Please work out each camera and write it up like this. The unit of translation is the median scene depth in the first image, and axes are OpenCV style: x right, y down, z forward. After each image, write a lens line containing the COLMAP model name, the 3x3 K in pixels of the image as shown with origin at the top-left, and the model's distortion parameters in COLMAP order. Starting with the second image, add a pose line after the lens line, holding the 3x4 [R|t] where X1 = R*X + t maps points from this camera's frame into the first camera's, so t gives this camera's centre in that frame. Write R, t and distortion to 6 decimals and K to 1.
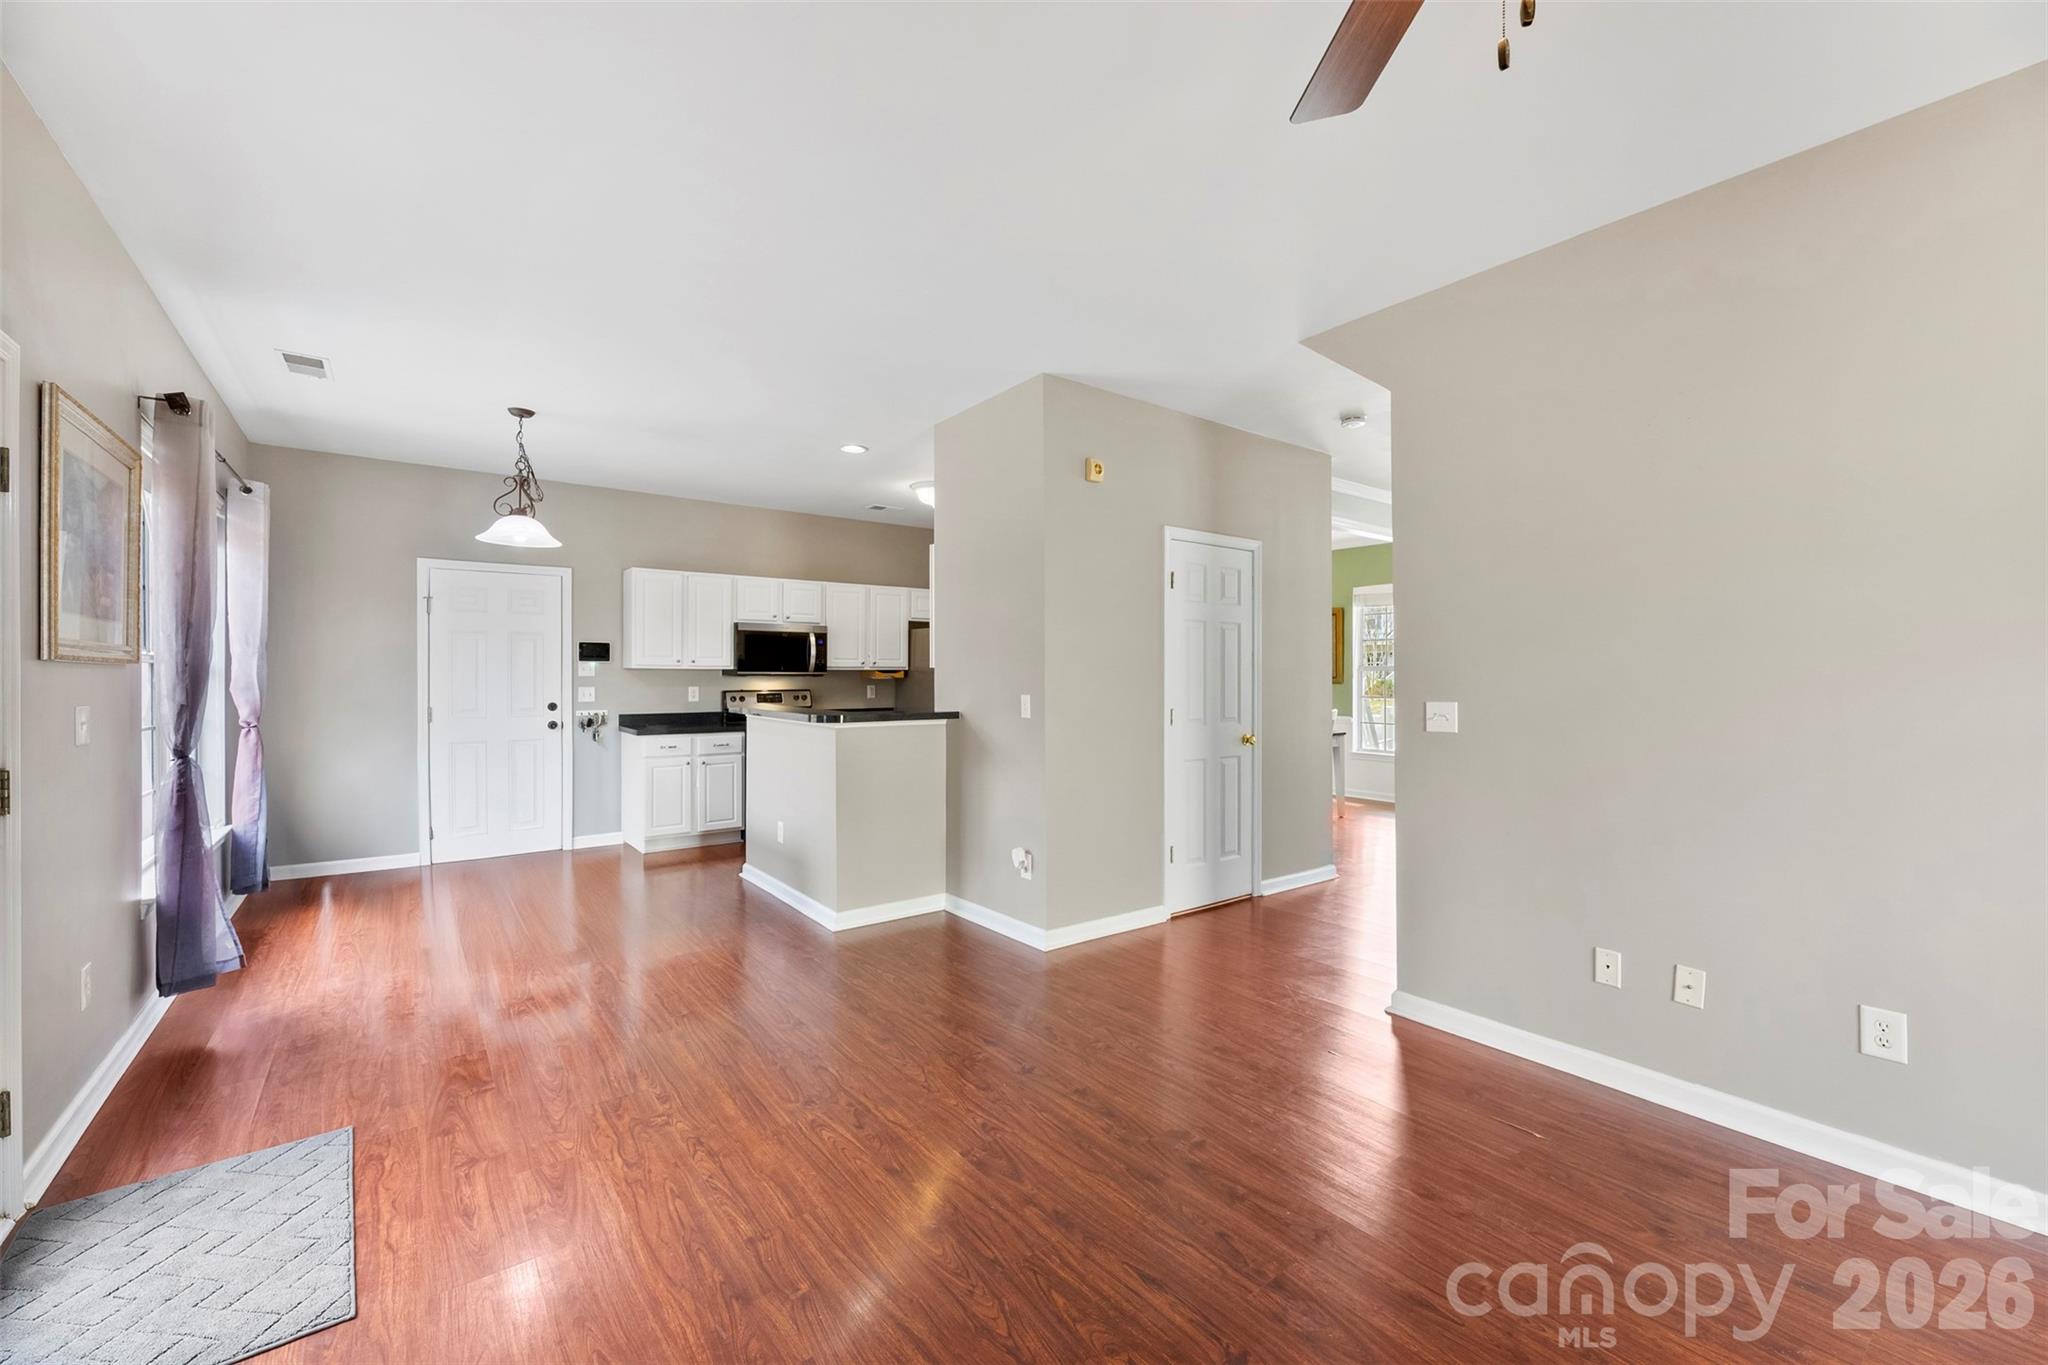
lens RADIAL K [[820.6, 0, 1023.9], [0, 820.6, 671.1], [0, 0, 1]] dist [-0.001425, 0.000068]
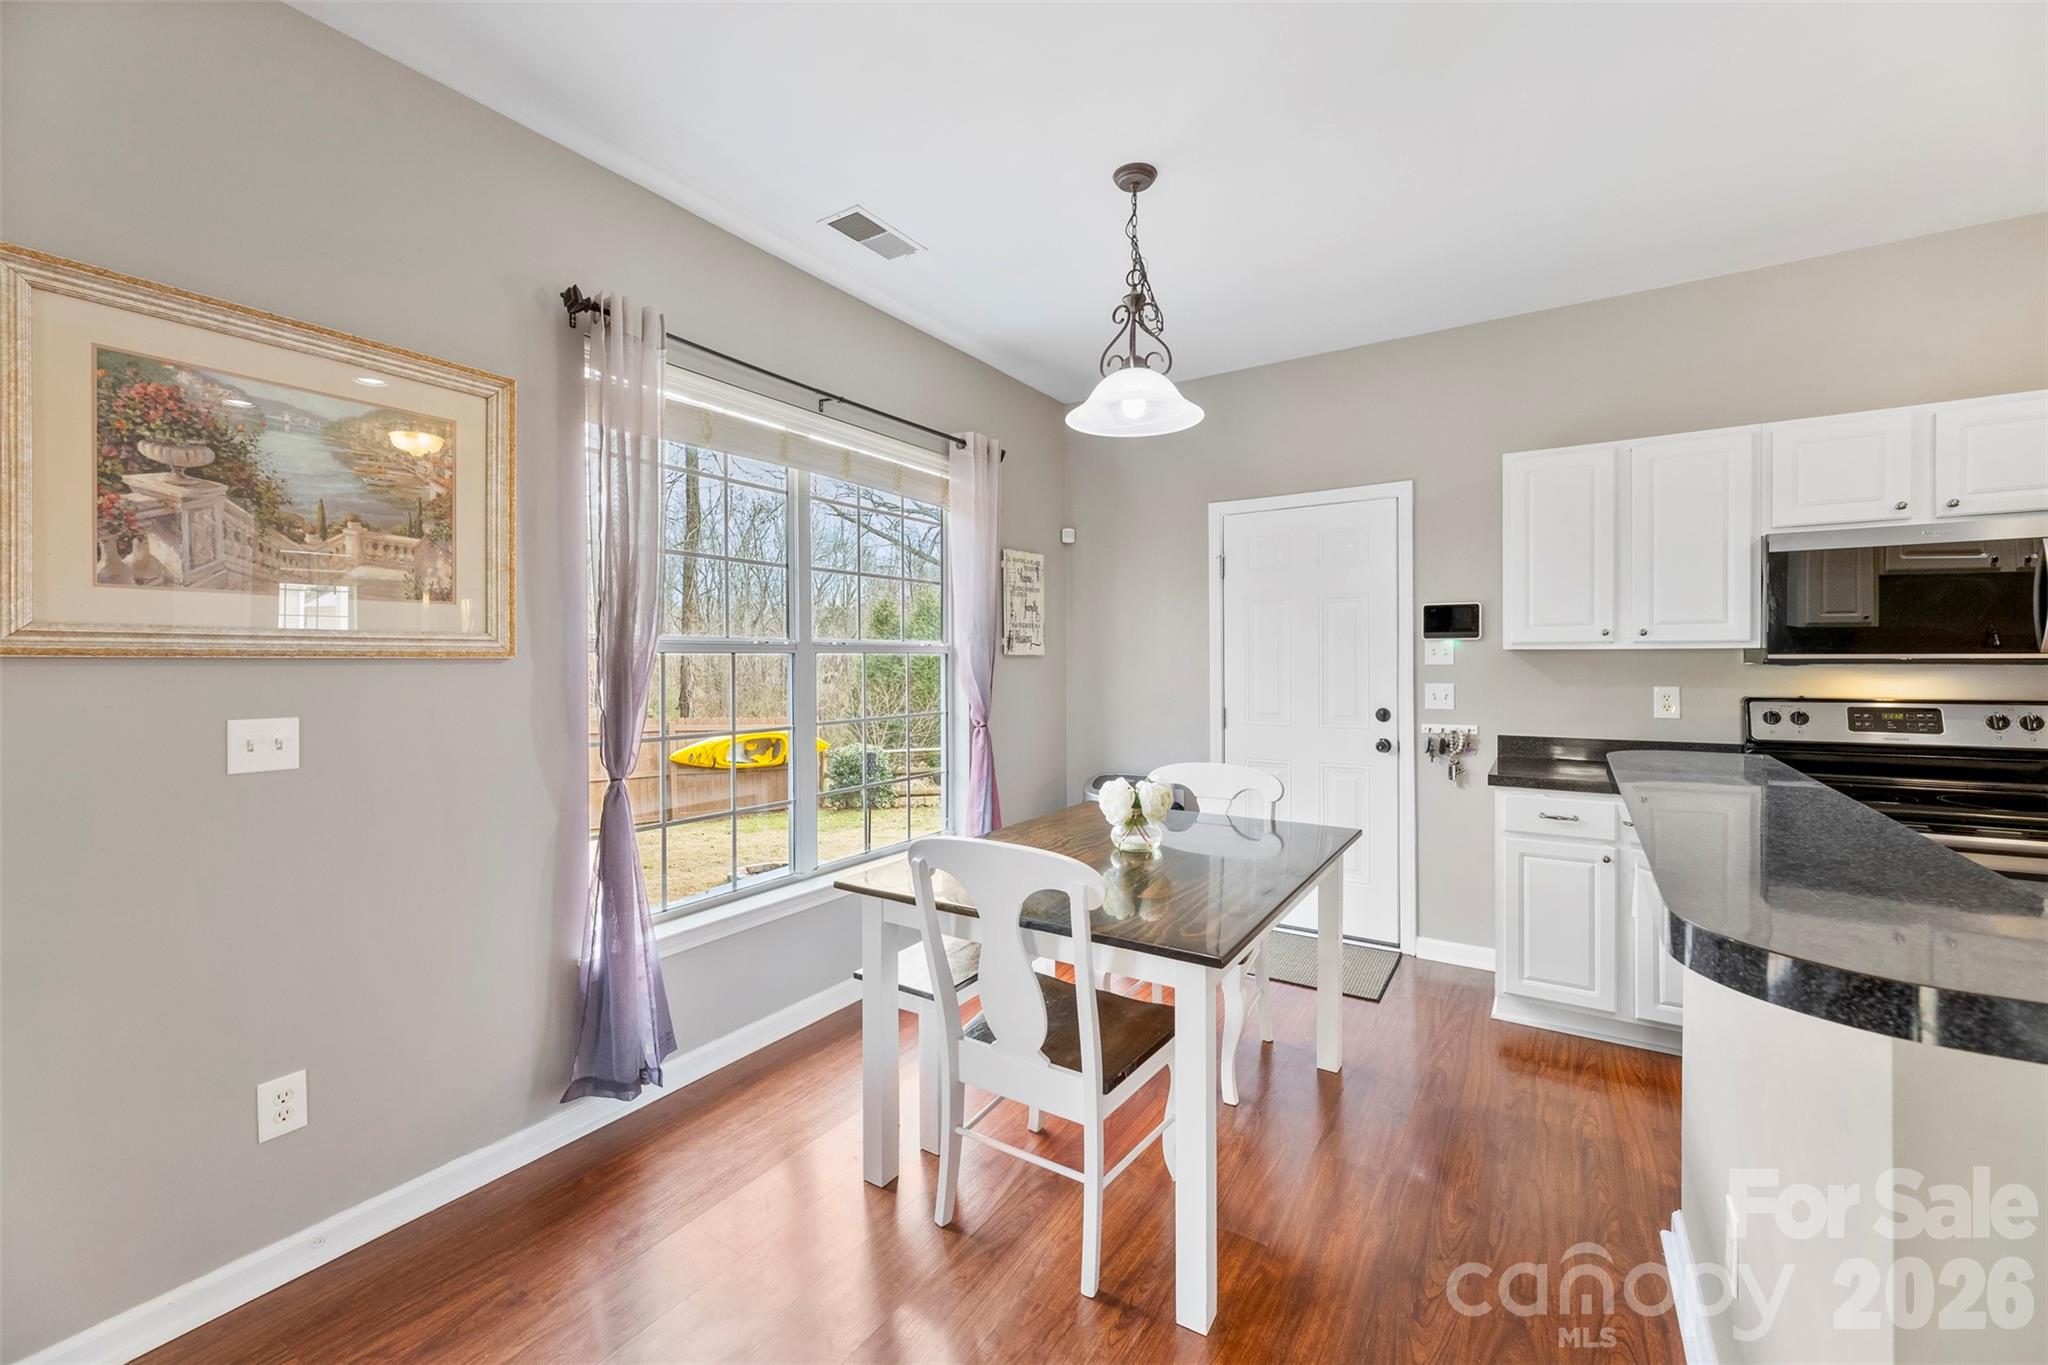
lens RADIAL K [[820.9, 0, 1028.1], [0, 820.9, 657.6], [0, 0, 1]] dist [-0.001247, -0.000480]
pose [[0.345039, -0.003312, -0.938583, -0.107485], [0.010293, 0.999947, 0.000256, -0.001676], [0.938532, -0.009749, 0.345055, 0.602876]]
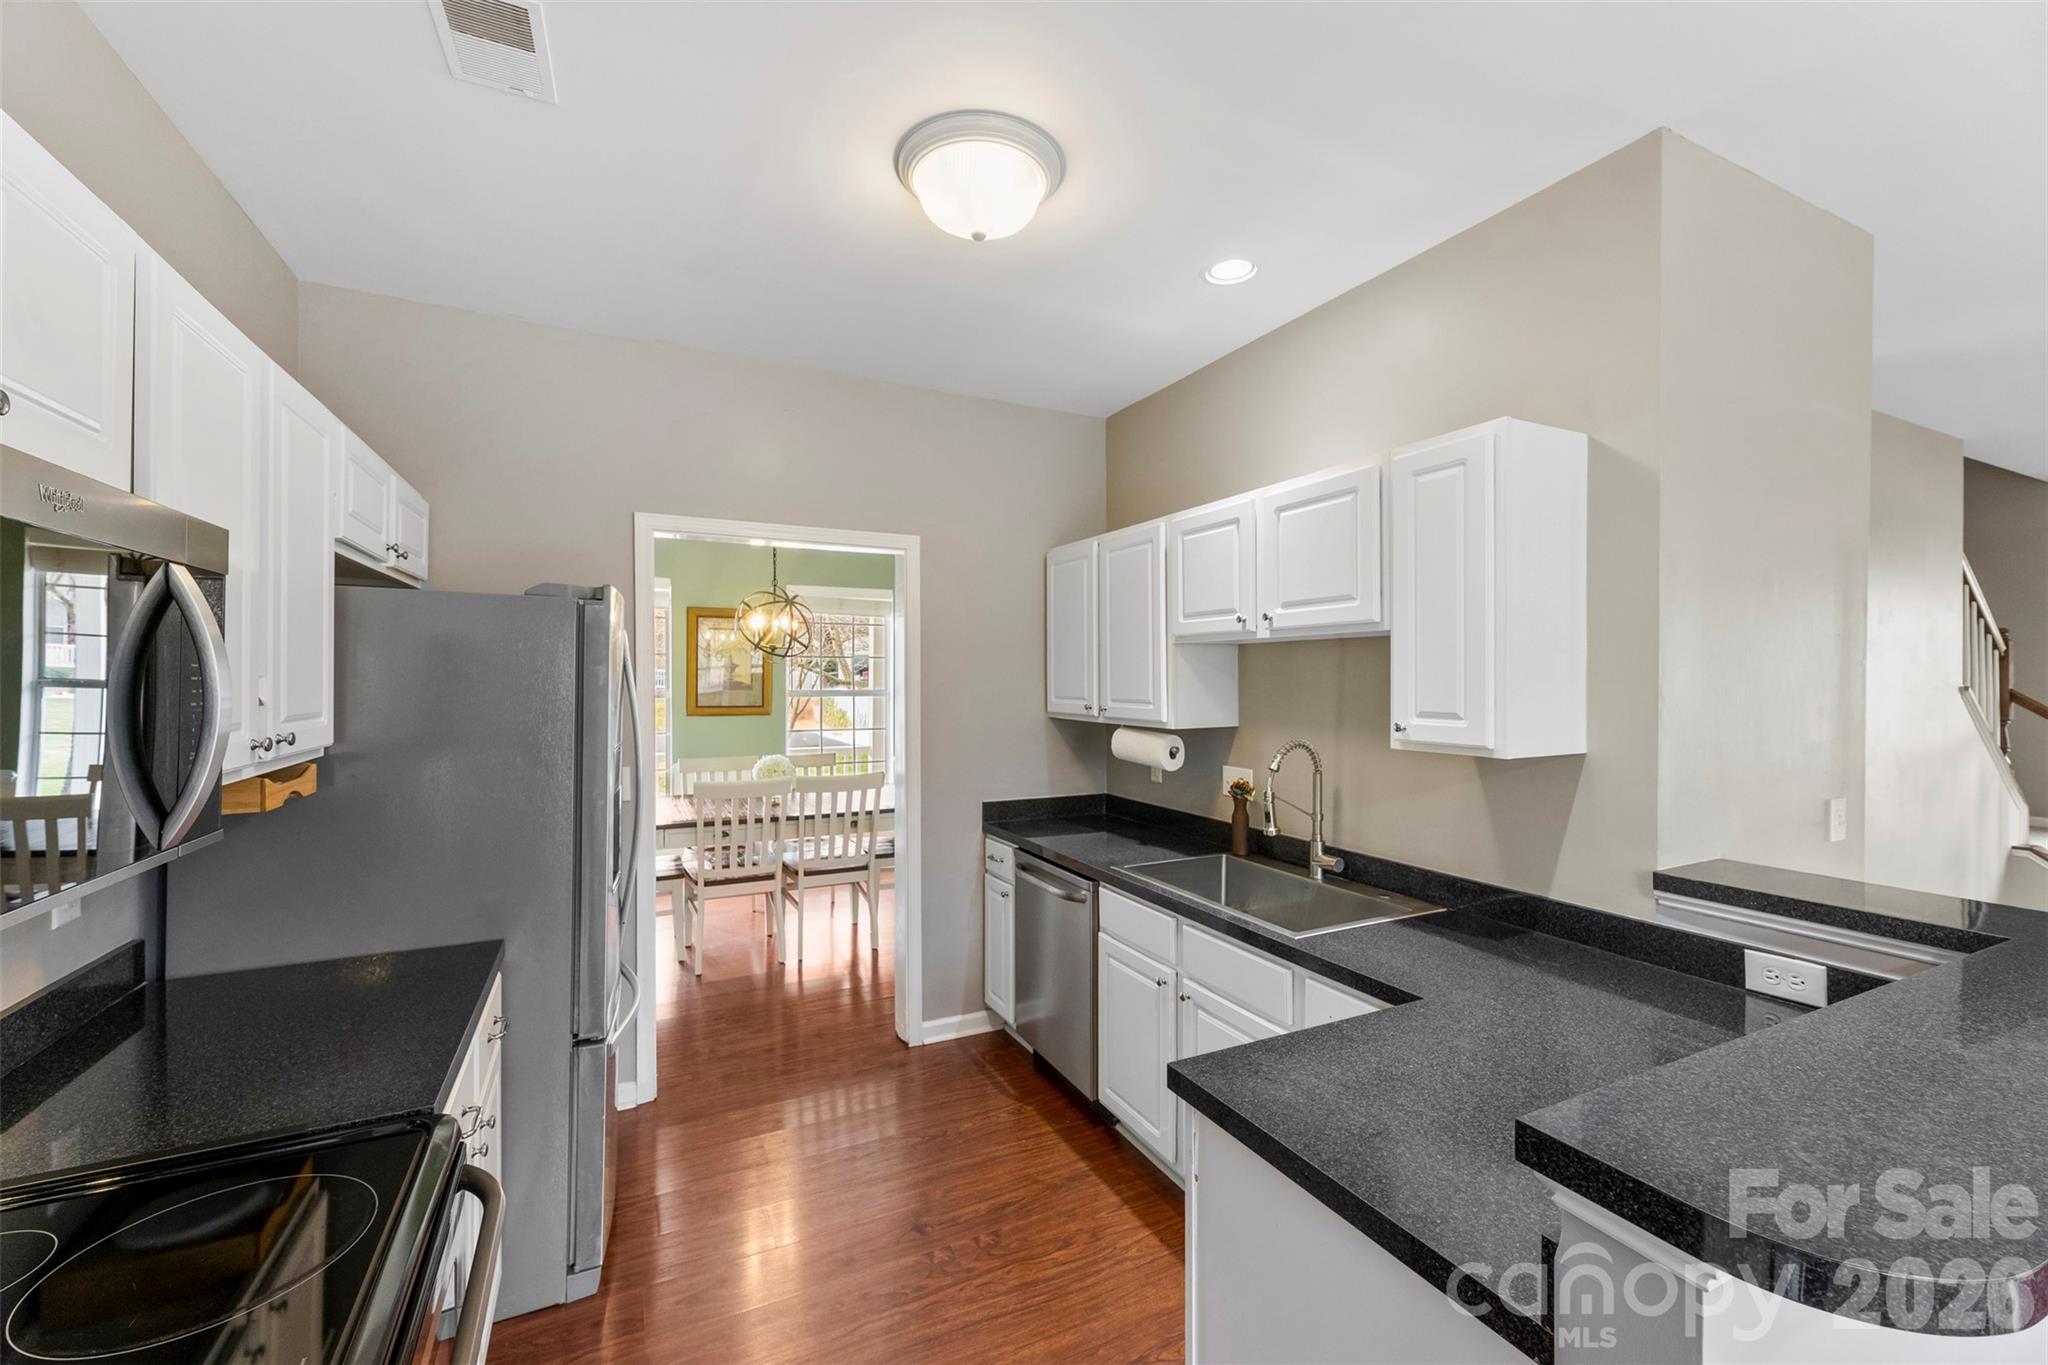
lens RADIAL K [[827.4, 0, 1027.0], [0, 827.4, 675.4], [0, 0, 1]] dist [-0.001064, -0.000096]
pose [[0.182830, 0.000818, 0.983144, -0.462118], [-0.006209, 0.999981, 0.000323, -0.035481], [-0.983125, -0.006164, 0.182832, 1.036729]]
